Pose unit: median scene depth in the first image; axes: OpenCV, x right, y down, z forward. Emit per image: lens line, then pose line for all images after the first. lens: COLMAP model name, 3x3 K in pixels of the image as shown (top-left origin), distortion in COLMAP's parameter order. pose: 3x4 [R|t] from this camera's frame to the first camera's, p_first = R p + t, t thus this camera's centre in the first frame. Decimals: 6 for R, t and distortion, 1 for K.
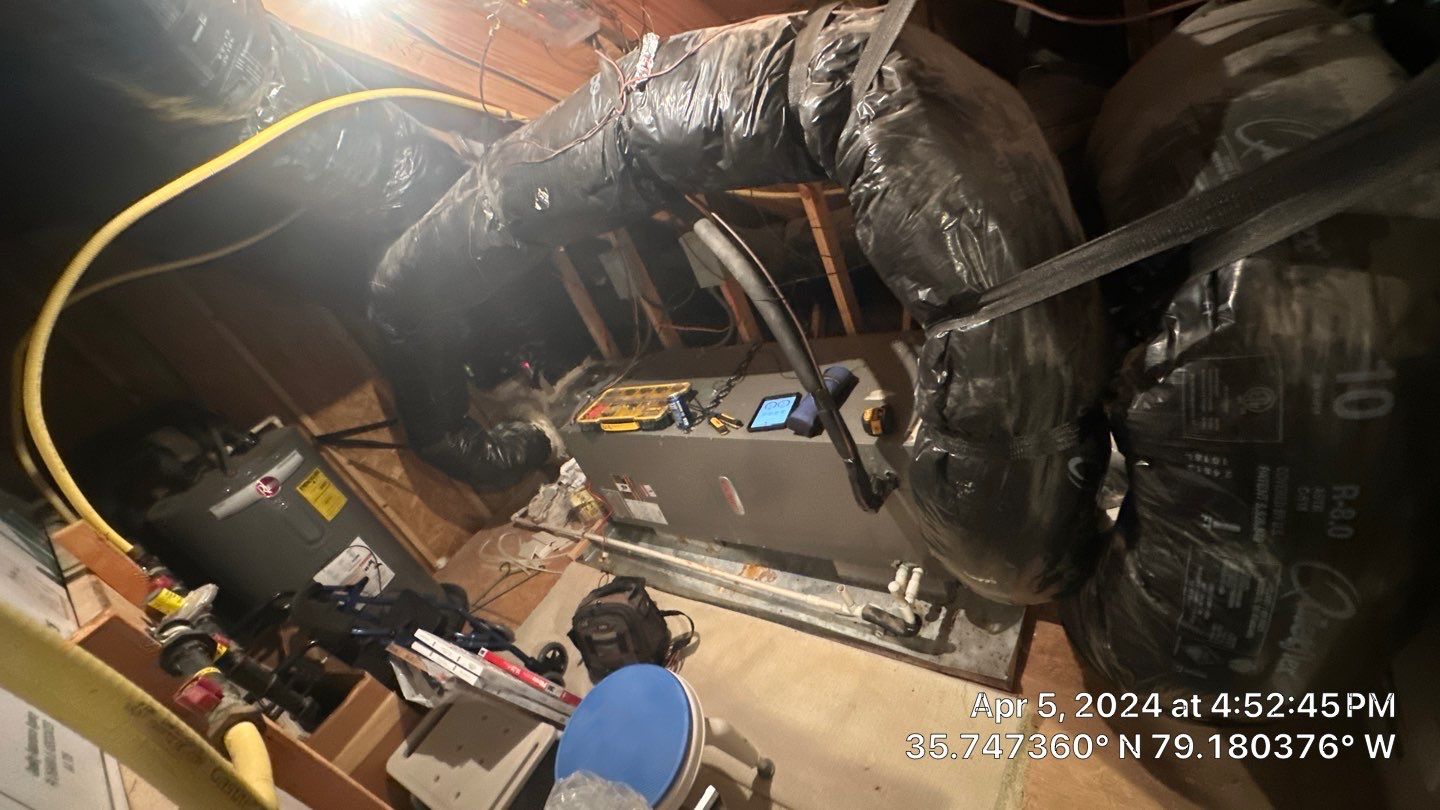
lens RADIAL K [[577.4, 0, 713.9], [0, 577.4, 400.9], [0, 0, 1]] dist [0.001050, -0.000463]
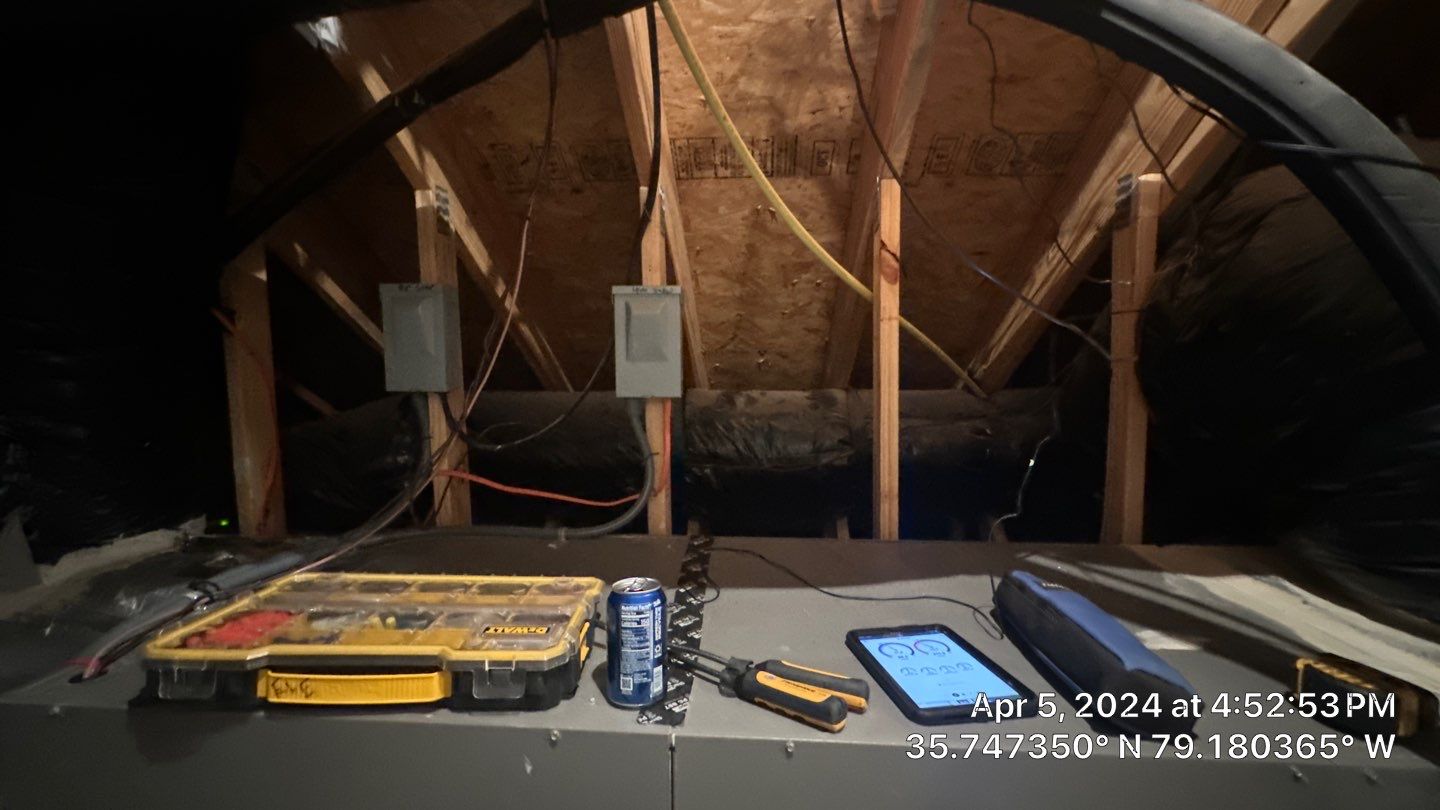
lens RADIAL K [[577.4, 0, 713.9], [0, 577.4, 400.9], [0, 0, 1]] dist [0.001050, -0.000463]
pose [[0.815764, 0.339710, 0.468109, -0.180095], [-0.053602, 0.850259, -0.523628, 0.057563], [-0.575896, 0.402065, 0.711819, 0.598979]]
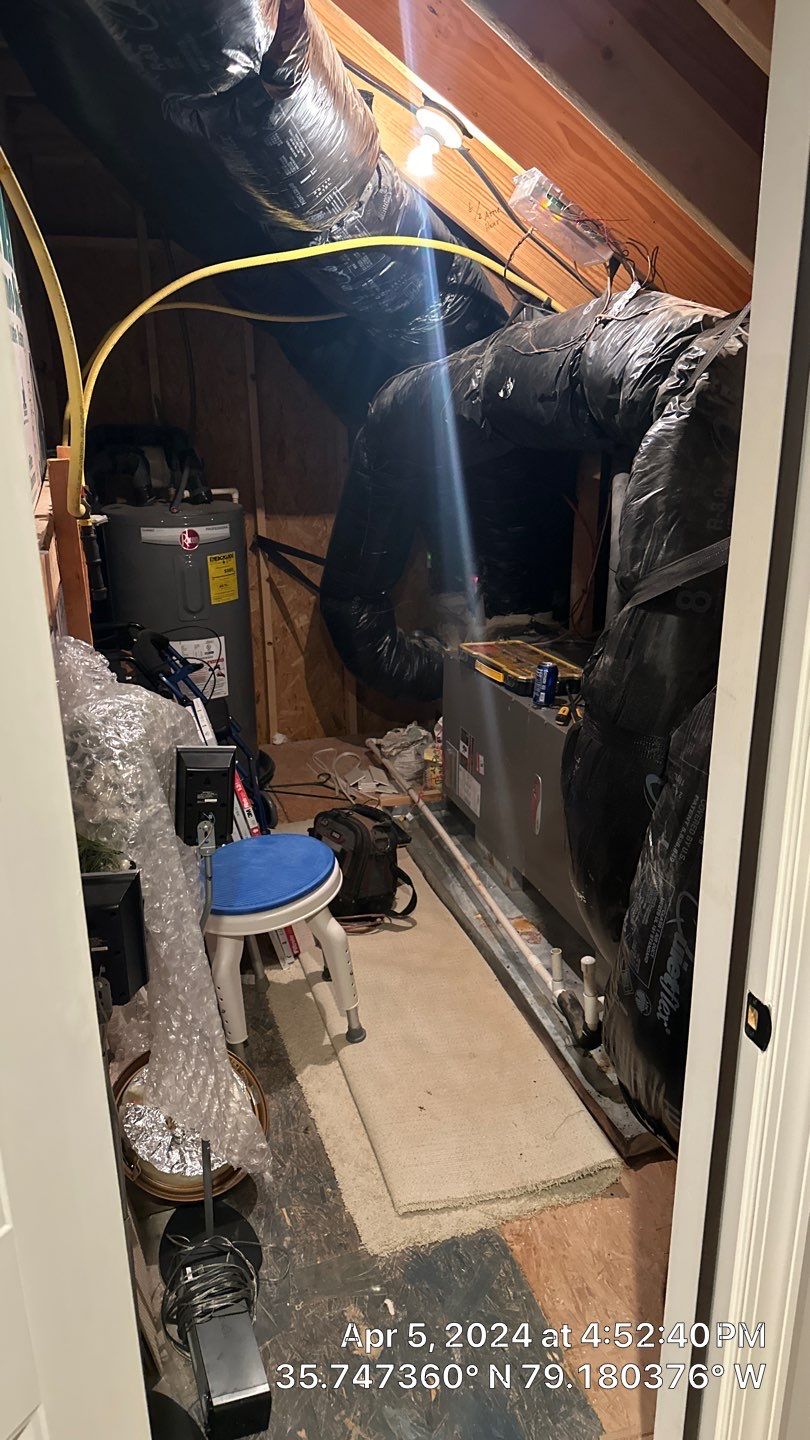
lens RADIAL K [[994.2, 0, 405.0], [0, 994.2, 720.0], [0, 0, 1]] dist [0.061147, -0.002667]
pose [[0.719276, 0.538401, -0.439051, 0.386111], [-0.562637, 0.822169, 0.086471, 0.042297], [0.407531, 0.184830, 0.894291, -0.306355]]
